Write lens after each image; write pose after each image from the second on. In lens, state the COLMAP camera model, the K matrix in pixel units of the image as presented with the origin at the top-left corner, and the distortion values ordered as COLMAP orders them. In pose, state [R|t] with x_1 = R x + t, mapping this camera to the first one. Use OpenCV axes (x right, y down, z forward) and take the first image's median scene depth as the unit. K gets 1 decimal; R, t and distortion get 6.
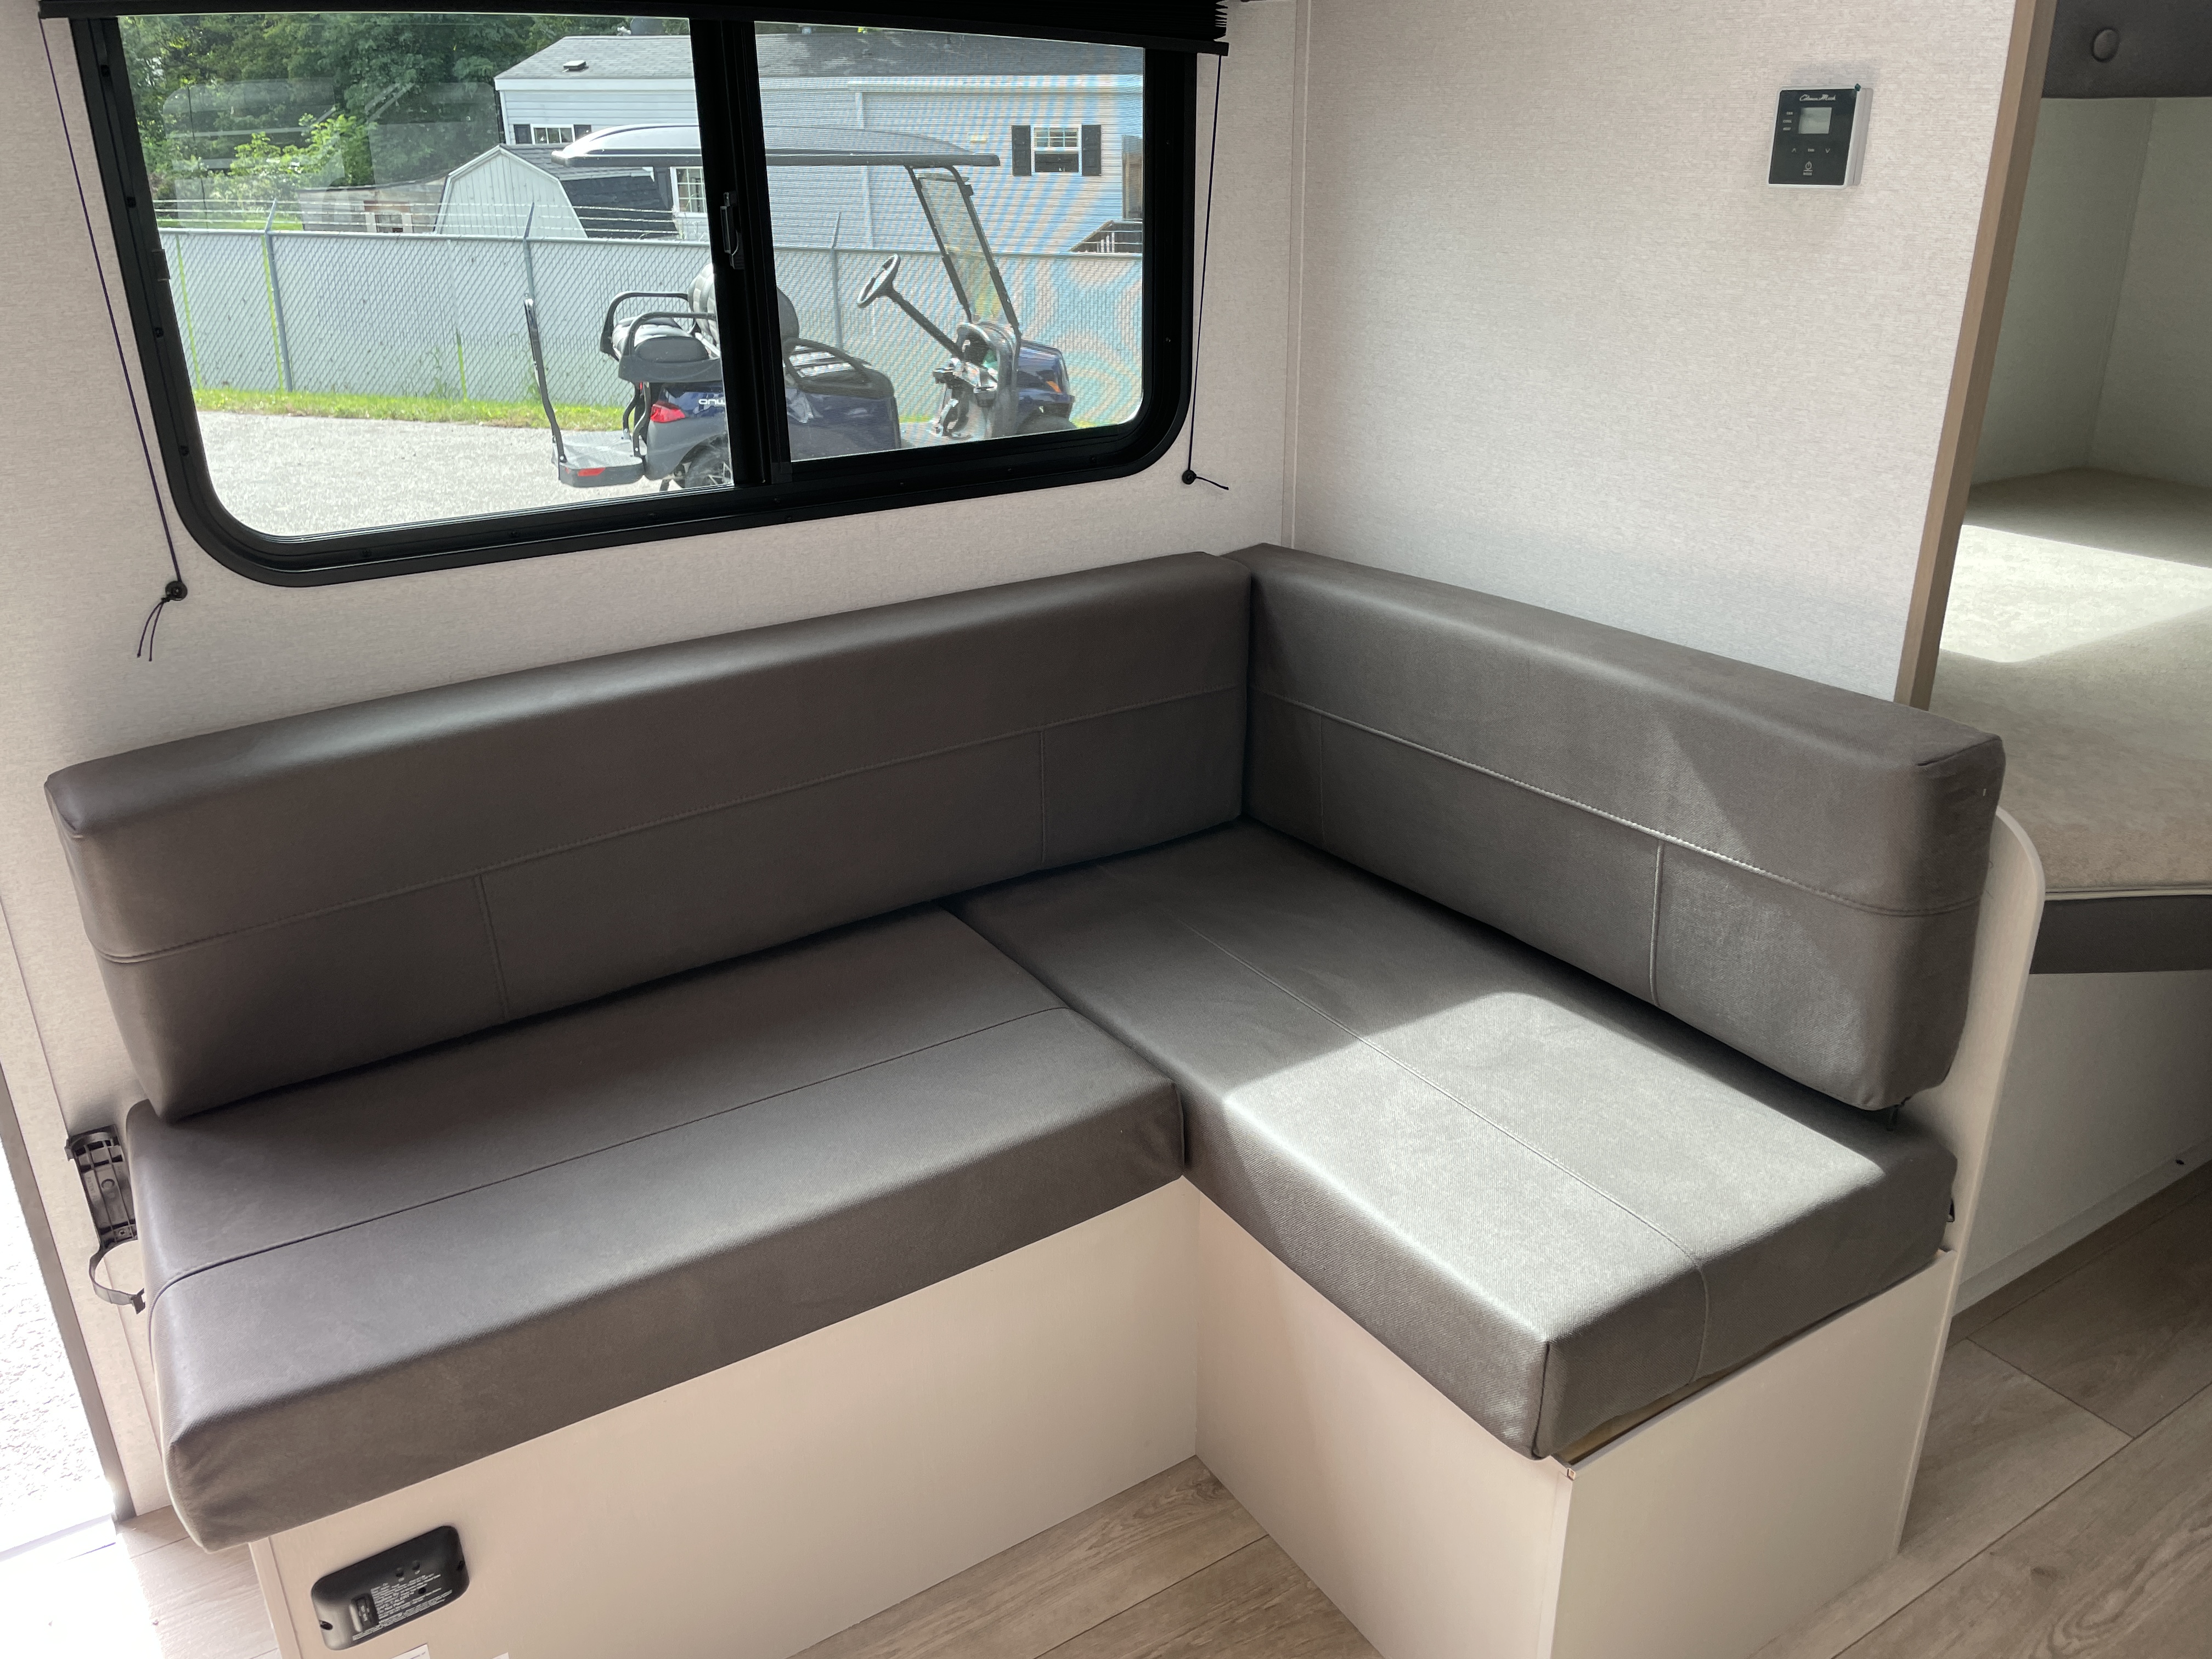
lens RADIAL K [[1665.7, 0, 1078.0], [0, 1665.7, 811.1], [0, 0, 1]] dist [0.084678, -0.121934]
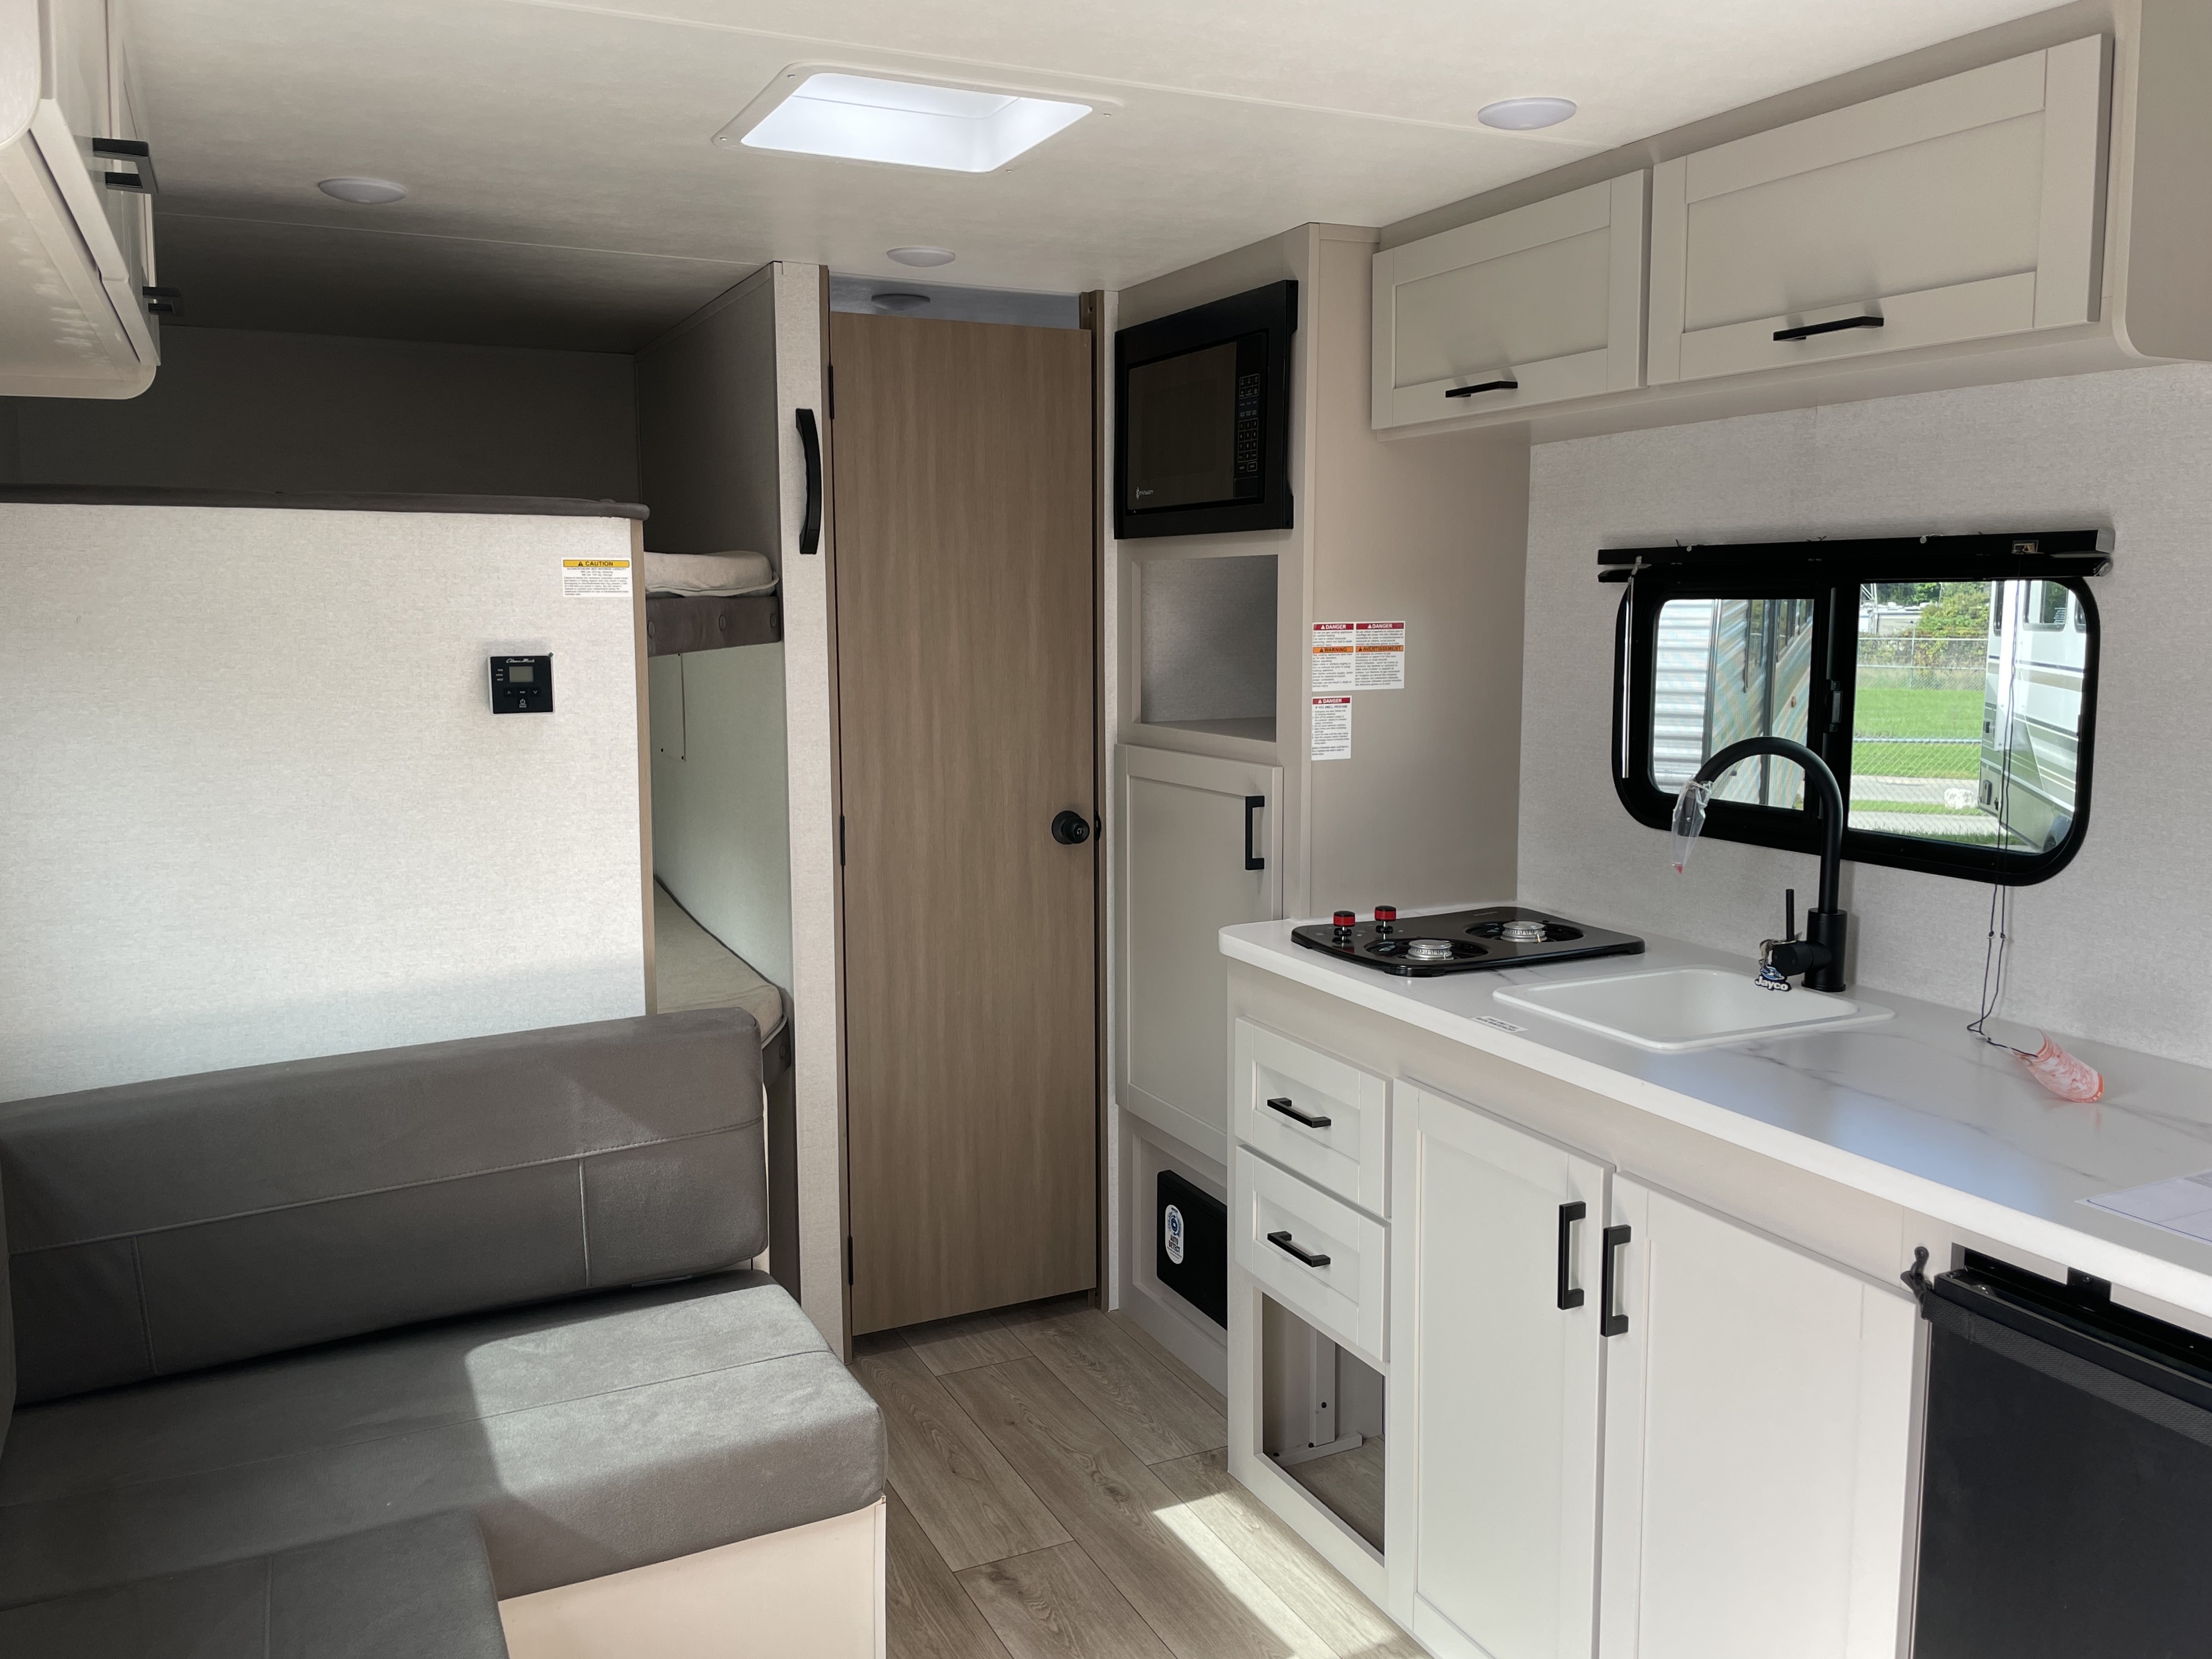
lens RADIAL K [[1730.9, 0, 1104.9], [0, 1730.9, 803.1], [0, 0, 1]] dist [0.001684, -0.002814]
pose [[0.083714, -0.097561, 0.991702, -1.016984], [0.381330, 0.922582, 0.058572, -0.174407], [-0.920641, 0.373262, 0.114436, 0.342565]]
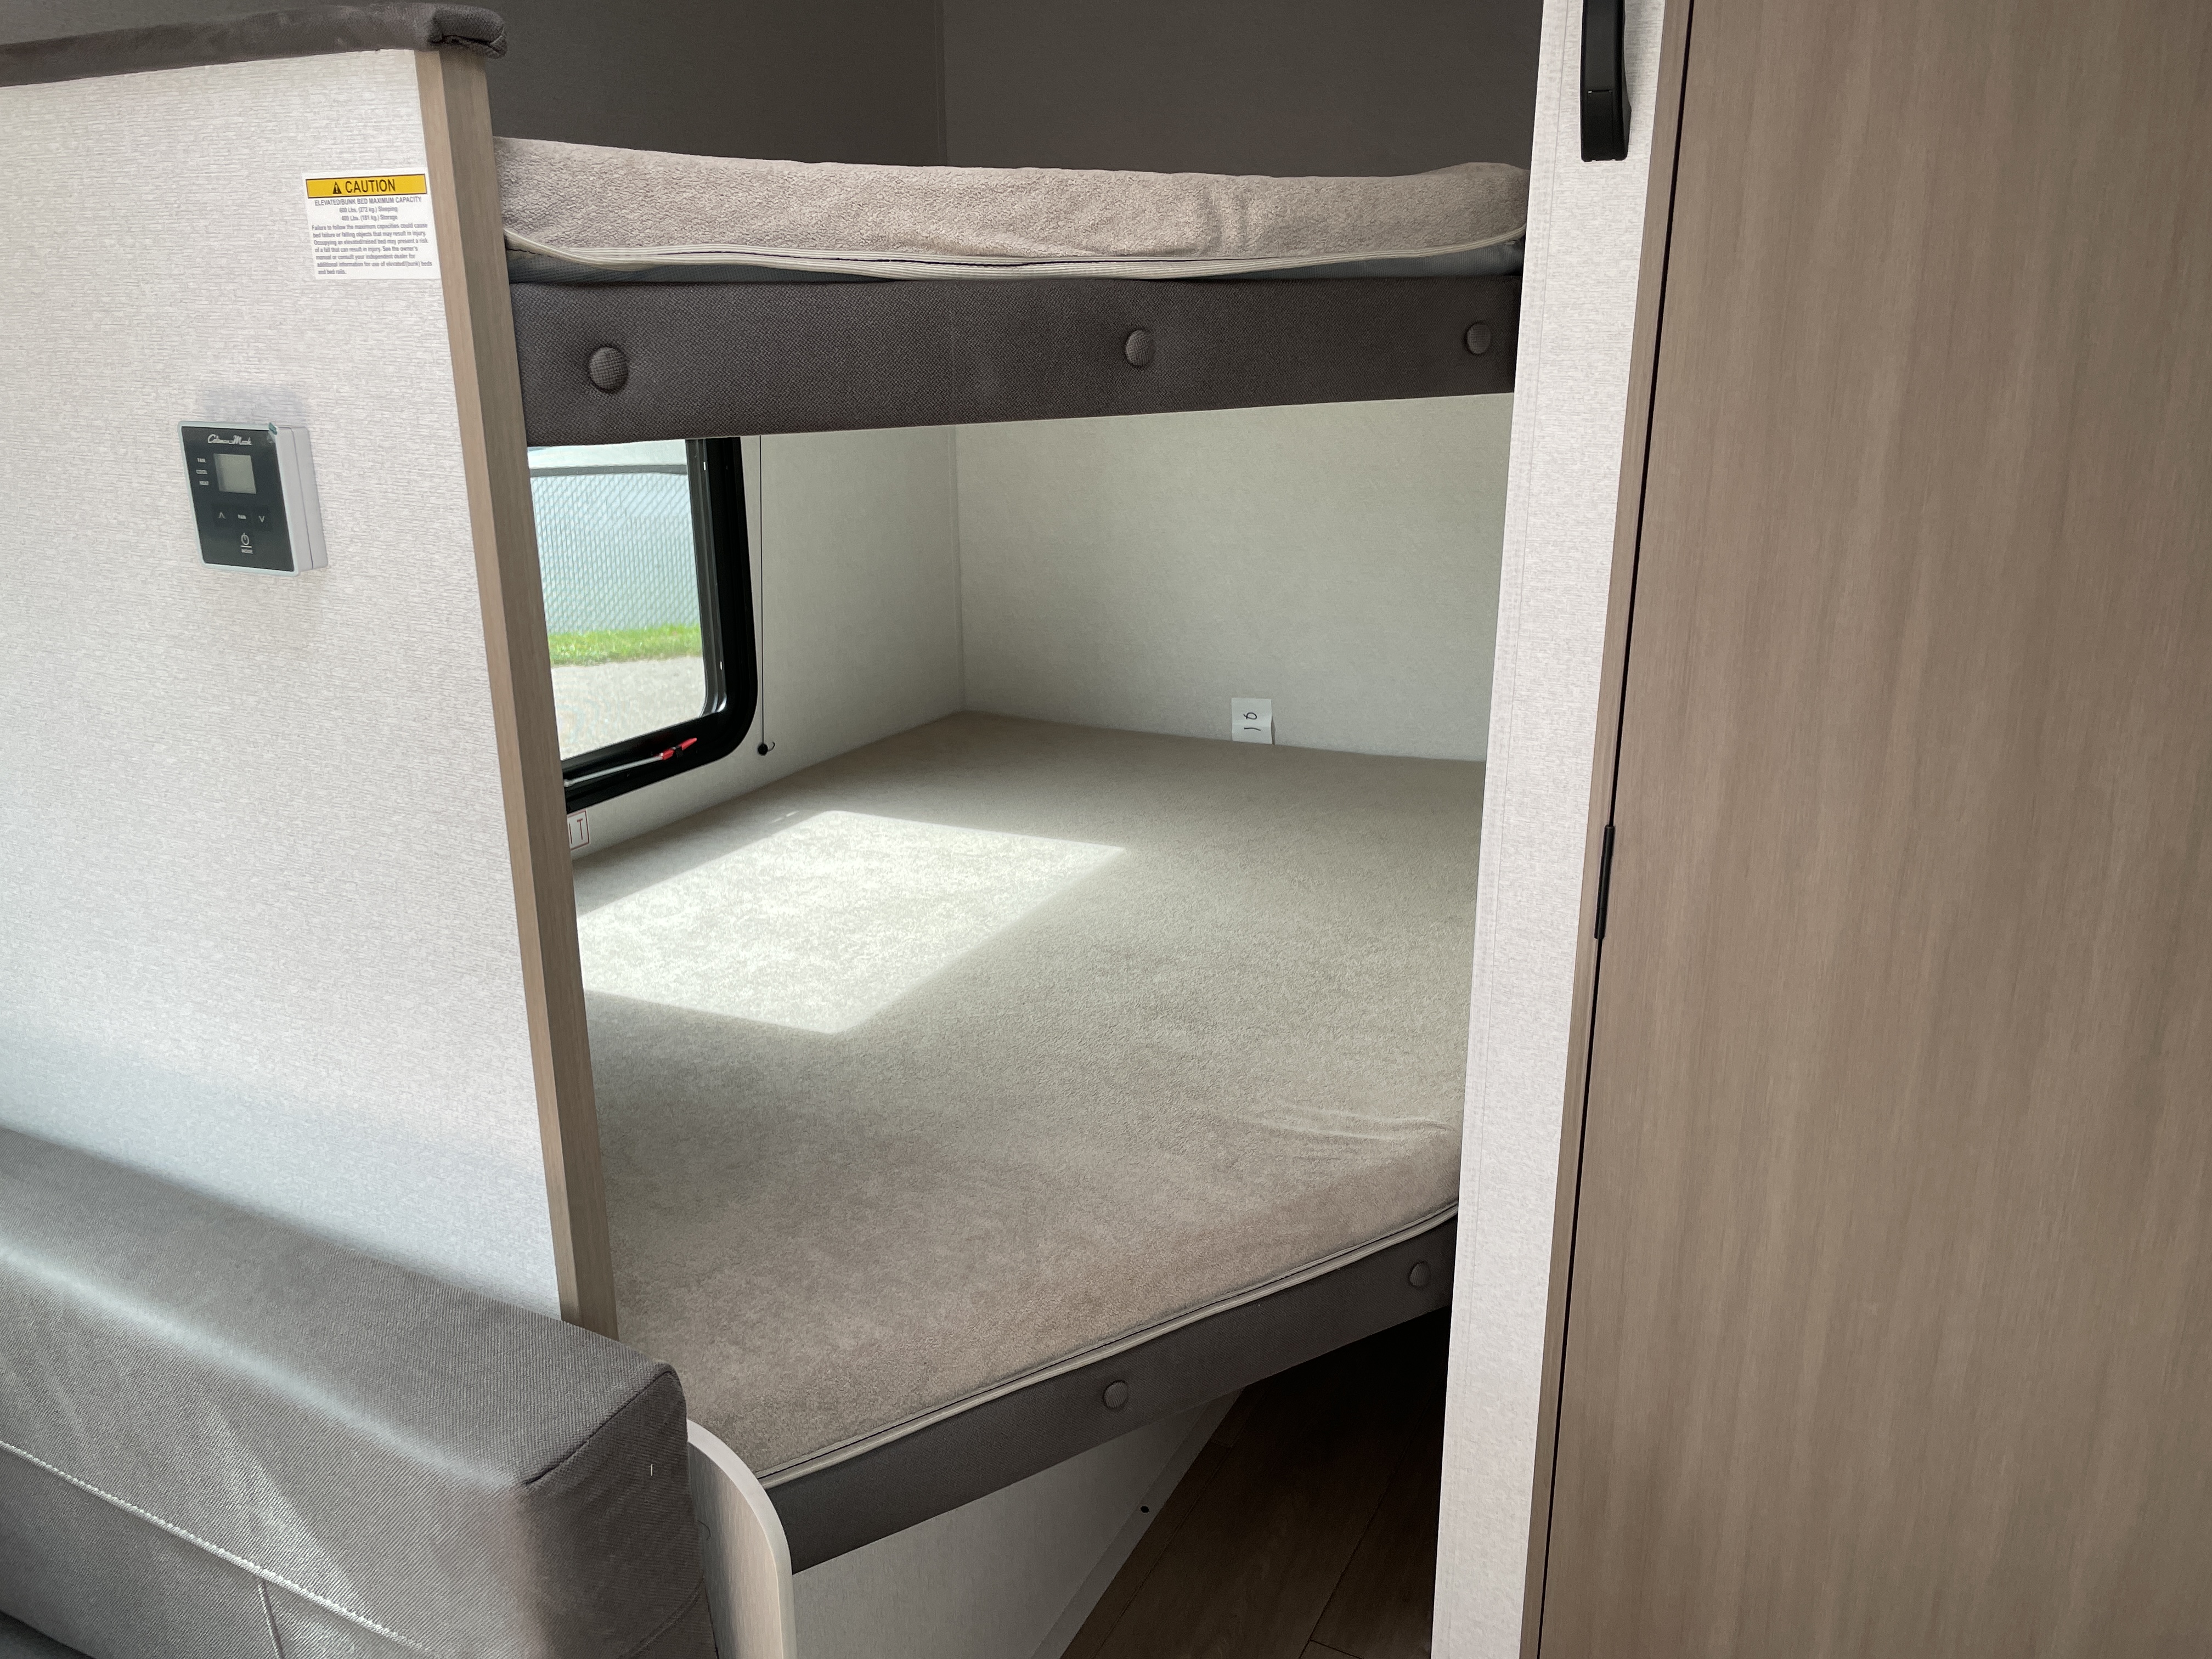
lens RADIAL K [[1678.3, 0, 1106.0], [0, 1678.3, 829.5], [0, 0, 1]] dist [0.082219, -0.122865]
pose [[0.850895, -0.145153, 0.504885, 0.342721], [0.189676, 0.981127, -0.037595, -0.173553], [-0.489899, 0.127754, 0.862368, 0.273021]]
